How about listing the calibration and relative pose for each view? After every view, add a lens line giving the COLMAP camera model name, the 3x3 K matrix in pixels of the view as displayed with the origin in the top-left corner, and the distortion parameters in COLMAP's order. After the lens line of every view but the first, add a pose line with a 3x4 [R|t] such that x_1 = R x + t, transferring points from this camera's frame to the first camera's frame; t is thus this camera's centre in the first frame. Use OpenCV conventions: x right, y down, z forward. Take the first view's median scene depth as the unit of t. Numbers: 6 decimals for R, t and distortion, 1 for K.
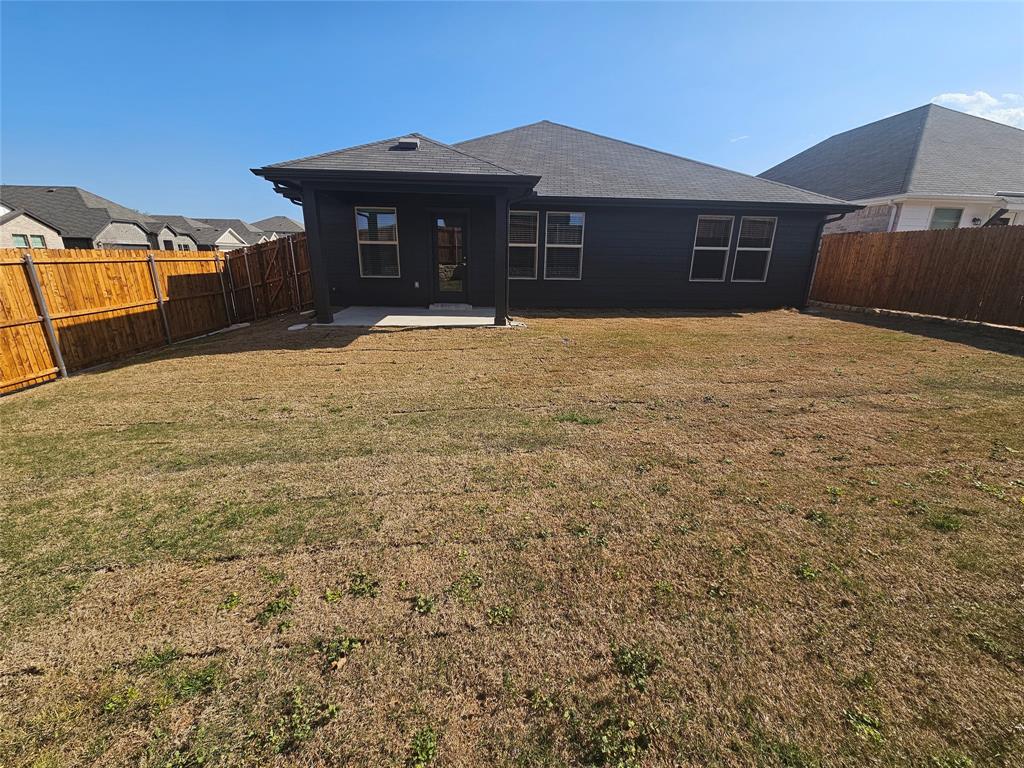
lens RADIAL K [[418.3, 0, 511.8], [0, 418.3, 384.7], [0, 0, 1]] dist [-0.000761, 0.000599]
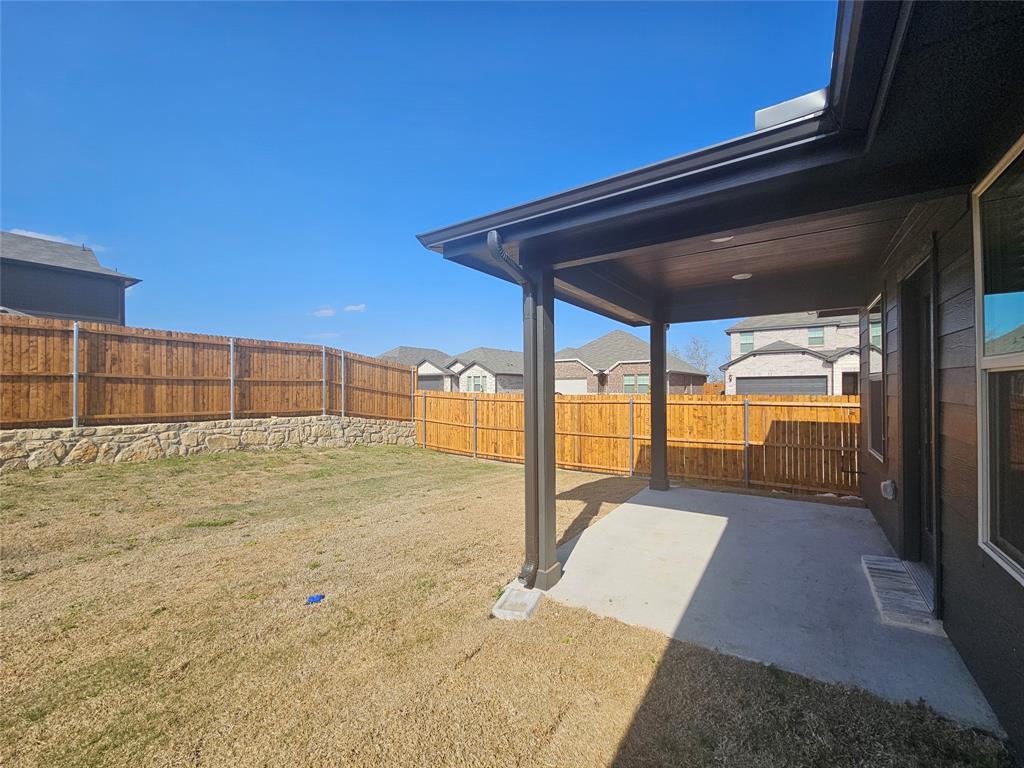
lens RADIAL K [[418.3, 0, 512.9], [0, 418.3, 390.0], [0, 0, 1]] dist [-0.000761, 0.000599]
pose [[-0.609572, -0.007975, -0.792691, 0.322418], [-0.237839, 0.955723, 0.173281, -0.393181], [0.756211, 0.294160, -0.584478, 1.218687]]
